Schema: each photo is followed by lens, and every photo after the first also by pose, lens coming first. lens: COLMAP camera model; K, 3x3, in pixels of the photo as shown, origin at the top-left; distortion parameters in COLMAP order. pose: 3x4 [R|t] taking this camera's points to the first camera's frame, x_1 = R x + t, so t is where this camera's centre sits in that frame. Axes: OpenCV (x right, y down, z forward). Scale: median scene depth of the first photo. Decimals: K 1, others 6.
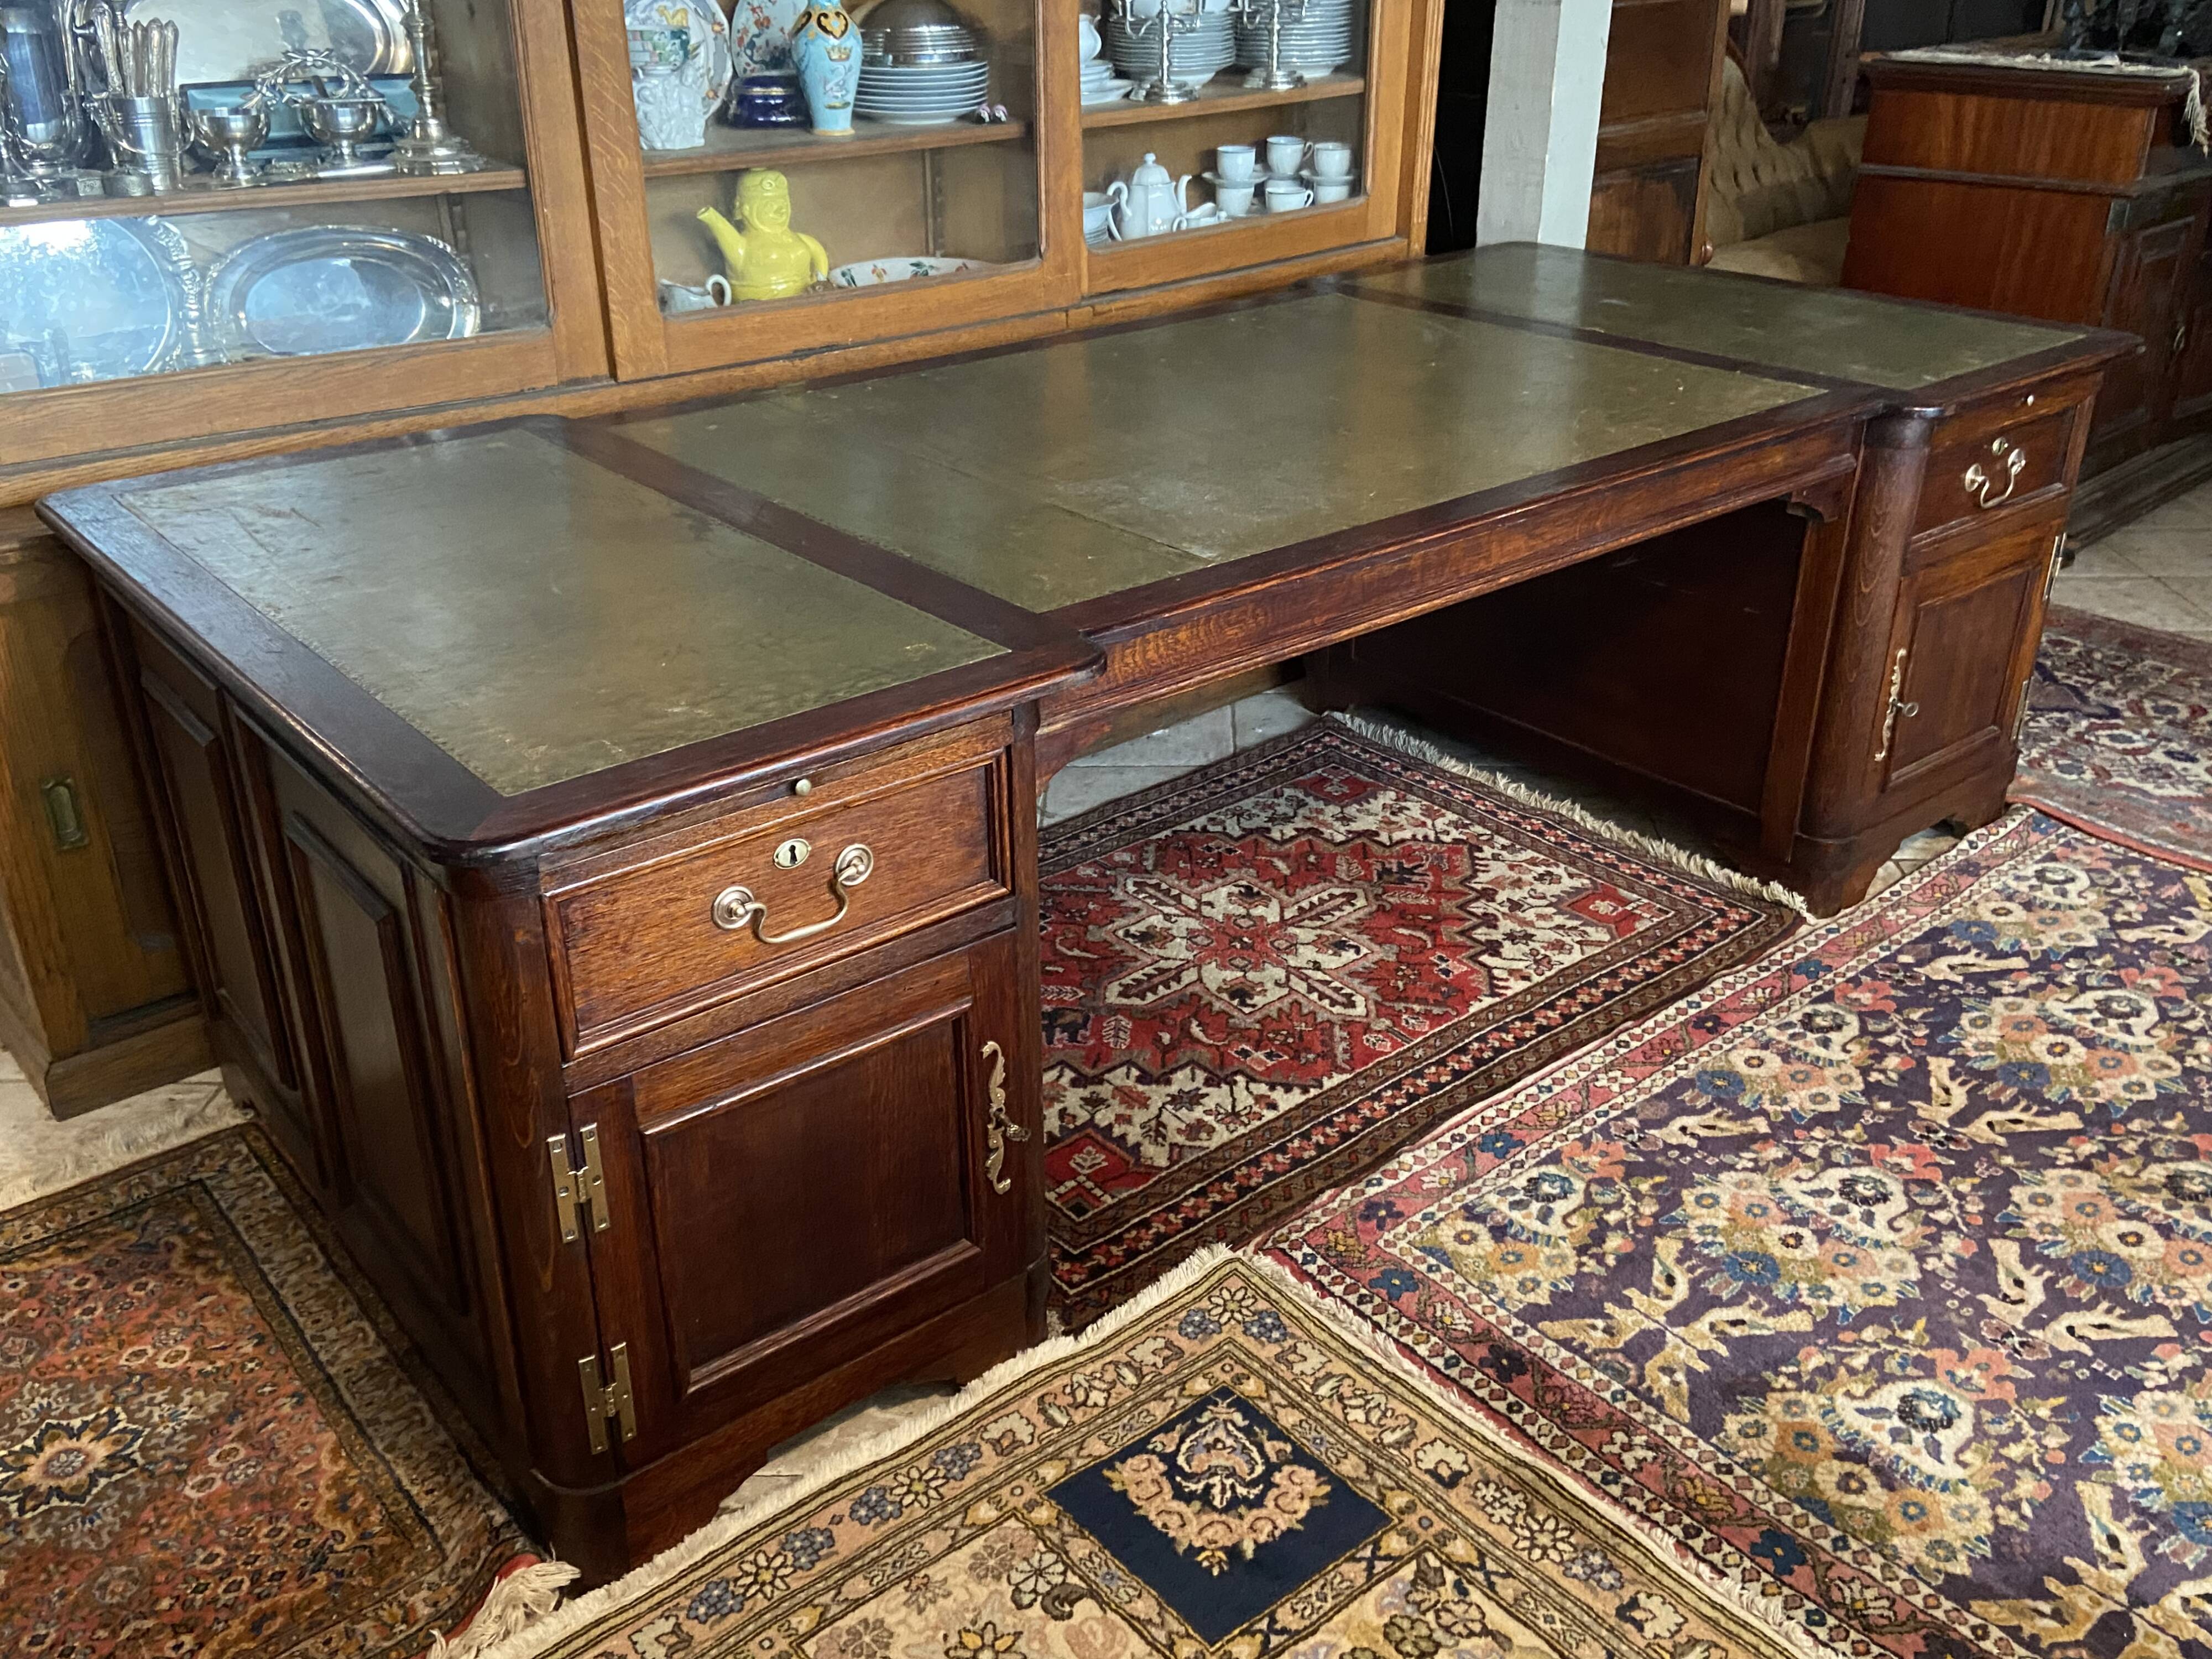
lens RADIAL K [[1902.4, 0, 1113.2], [0, 1902.4, 800.6], [0, 0, 1]] dist [0.124088, -0.152238]
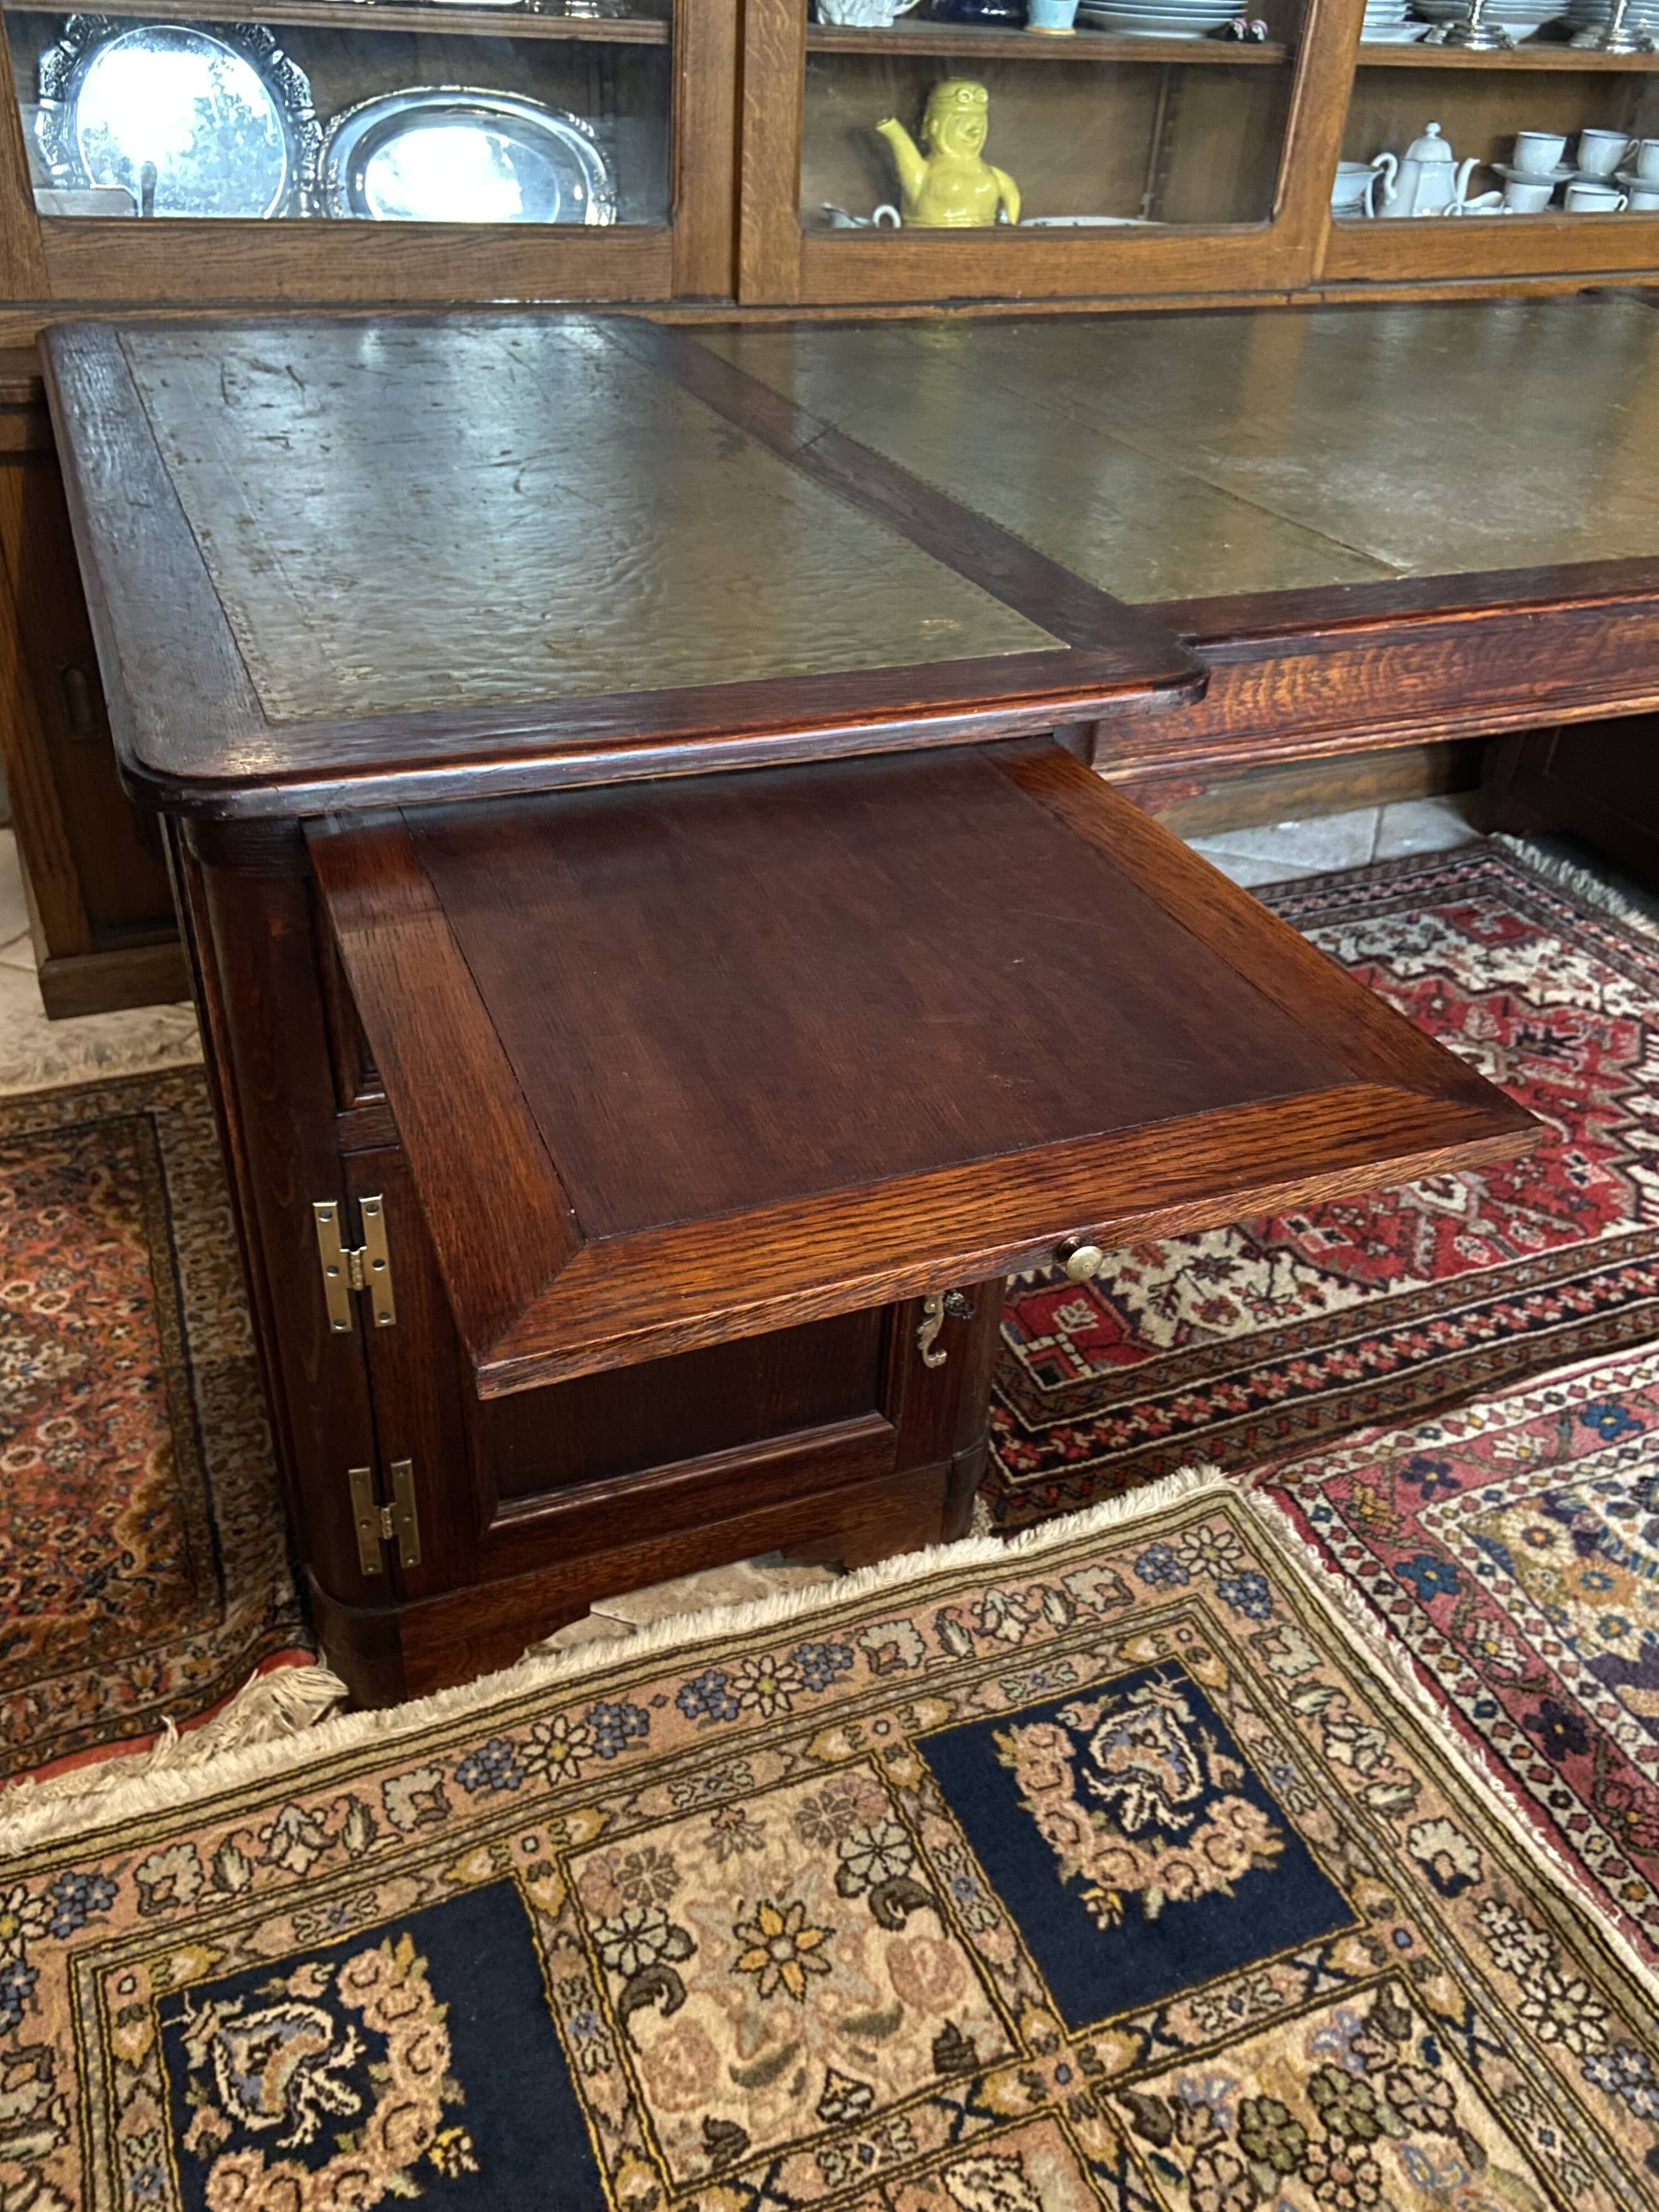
lens RADIAL K [[1674.2, 0, 824.9], [0, 1674.2, 1103.4], [0, 0, 1]] dist [0.125851, -0.176905]
pose [[0.955177, 0.207494, -0.211146, 0.018060], [-0.174738, 0.970920, 0.163652, -0.002780], [0.238963, -0.119421, 0.963657, 0.278312]]
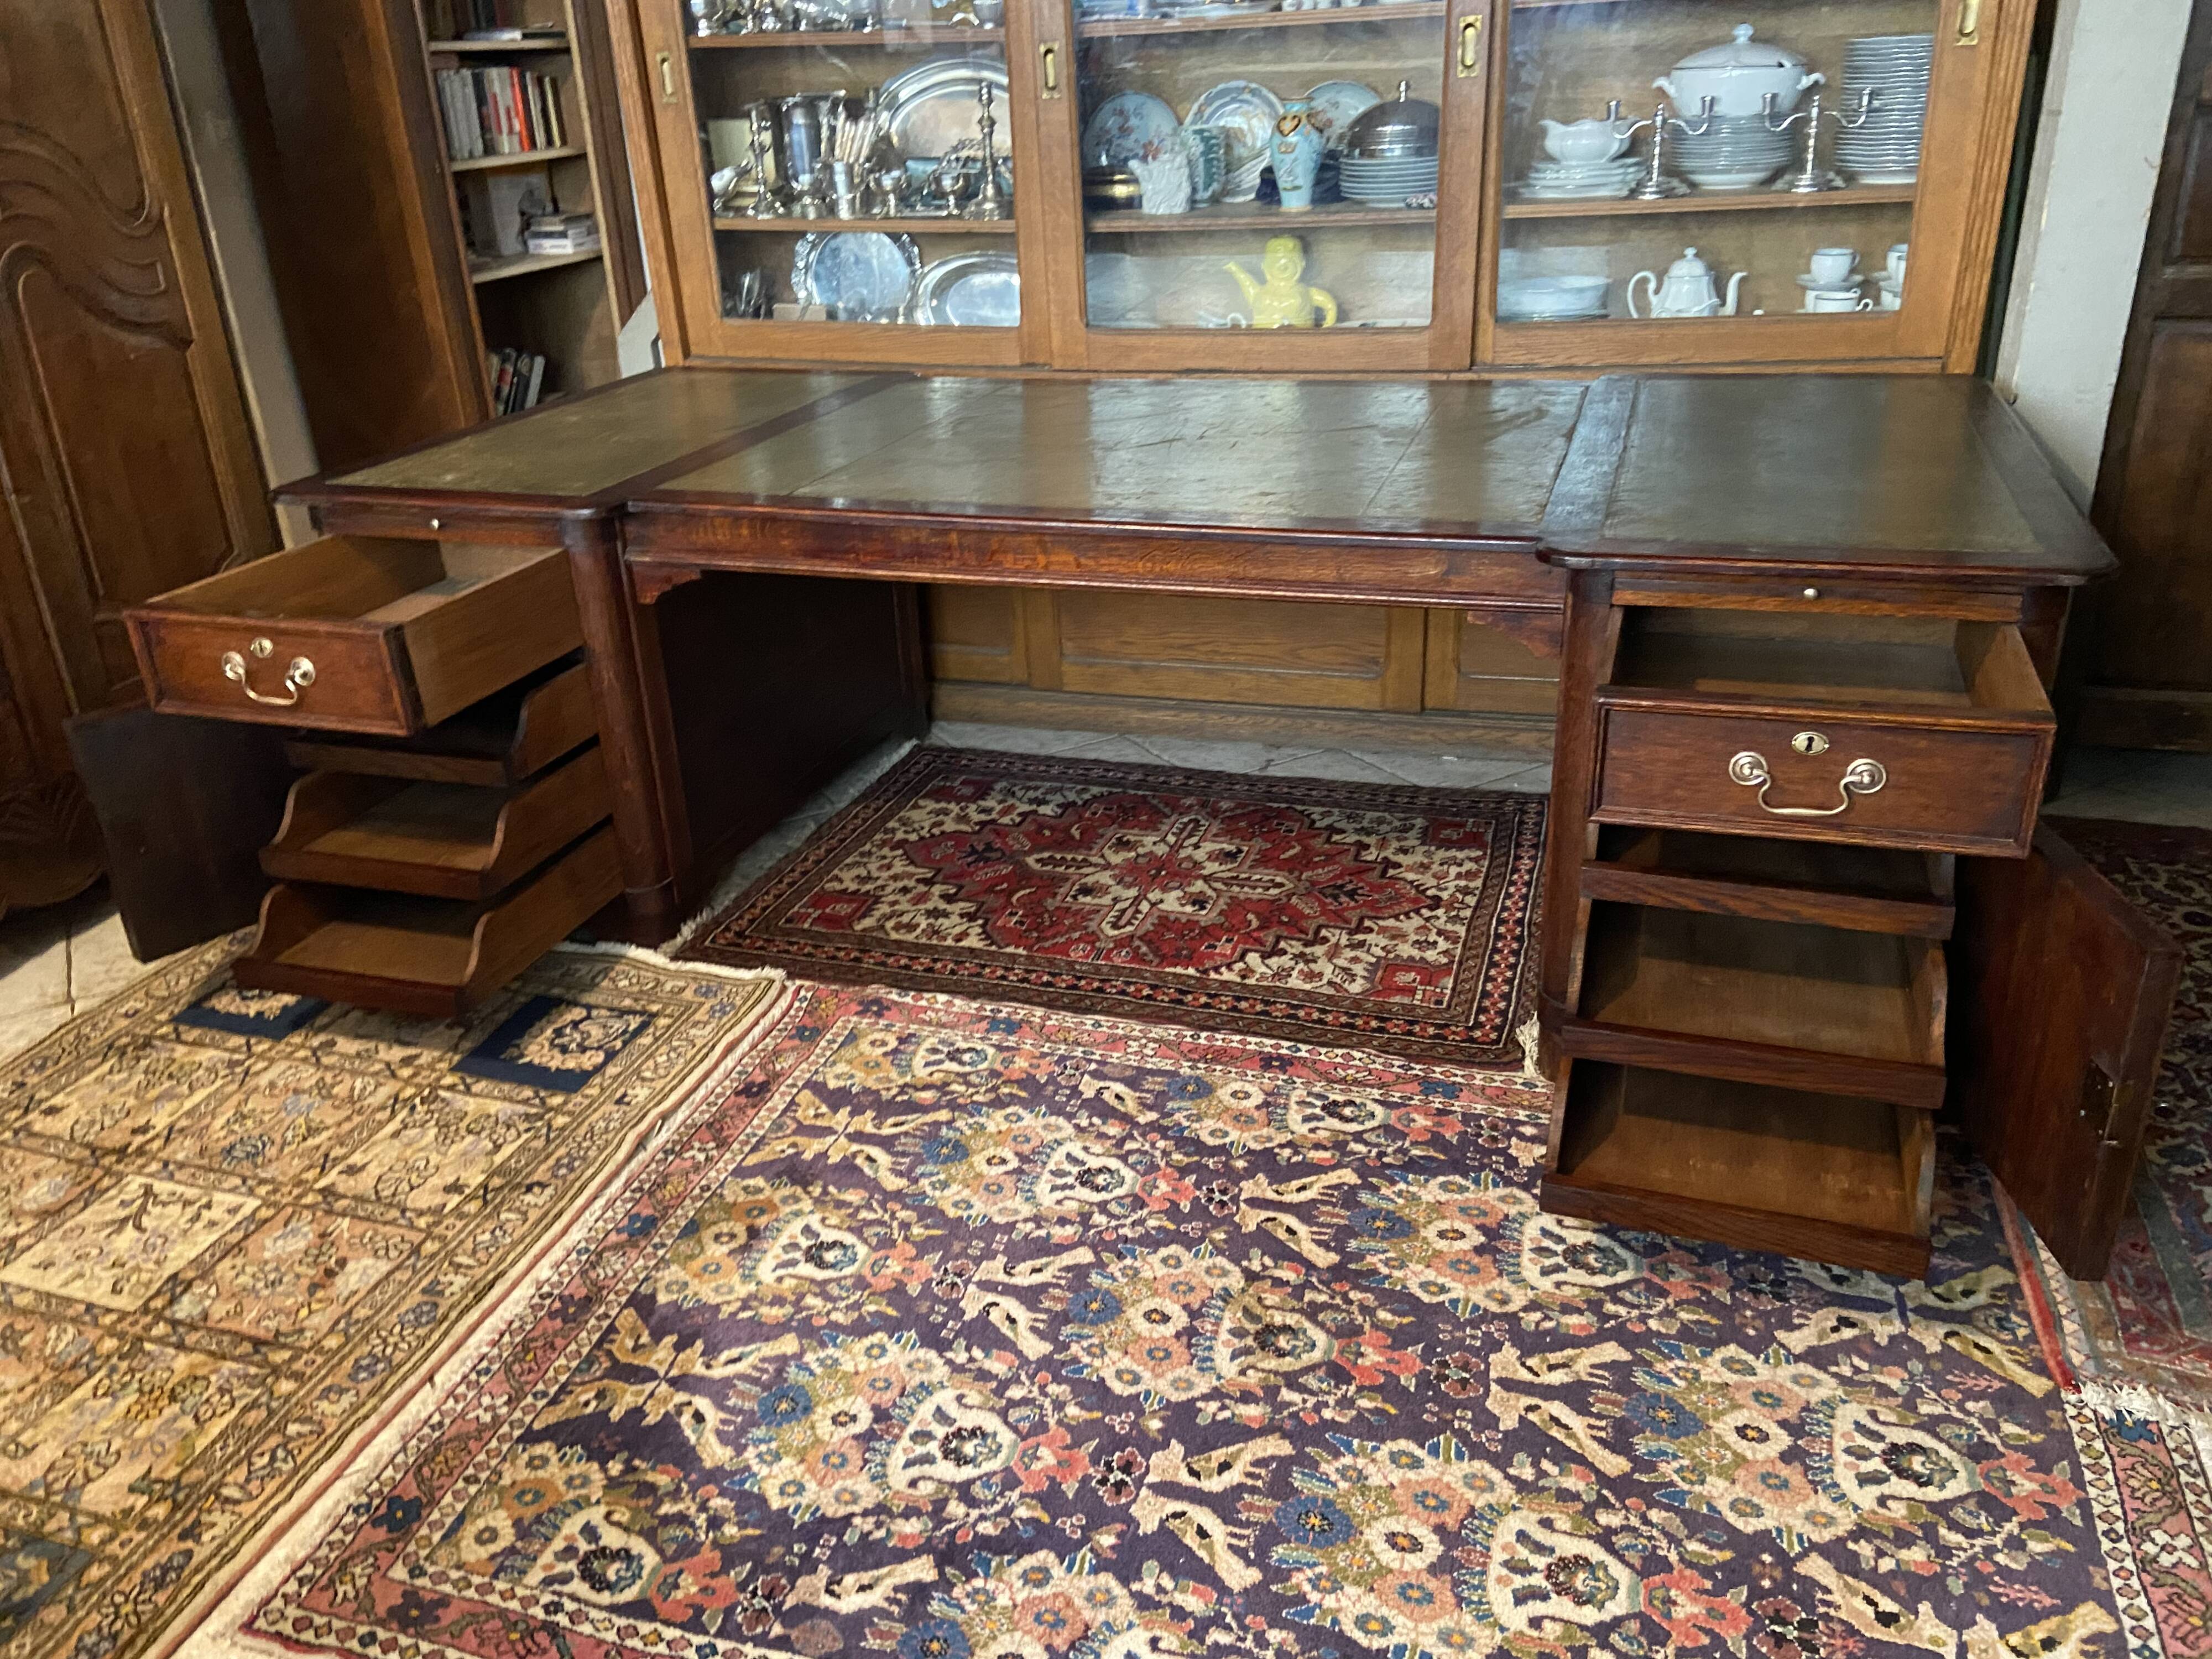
lens RADIAL K [[1676.1, 0, 1084.8], [0, 1676.1, 820.2], [0, 0, 1]] dist [0.124522, -0.156519]
pose [[0.535288, 0.336176, -0.774889, 1.056344], [-0.327635, 0.928199, 0.176360, -0.161441], [0.778539, 0.159477, 0.606996, 0.354345]]
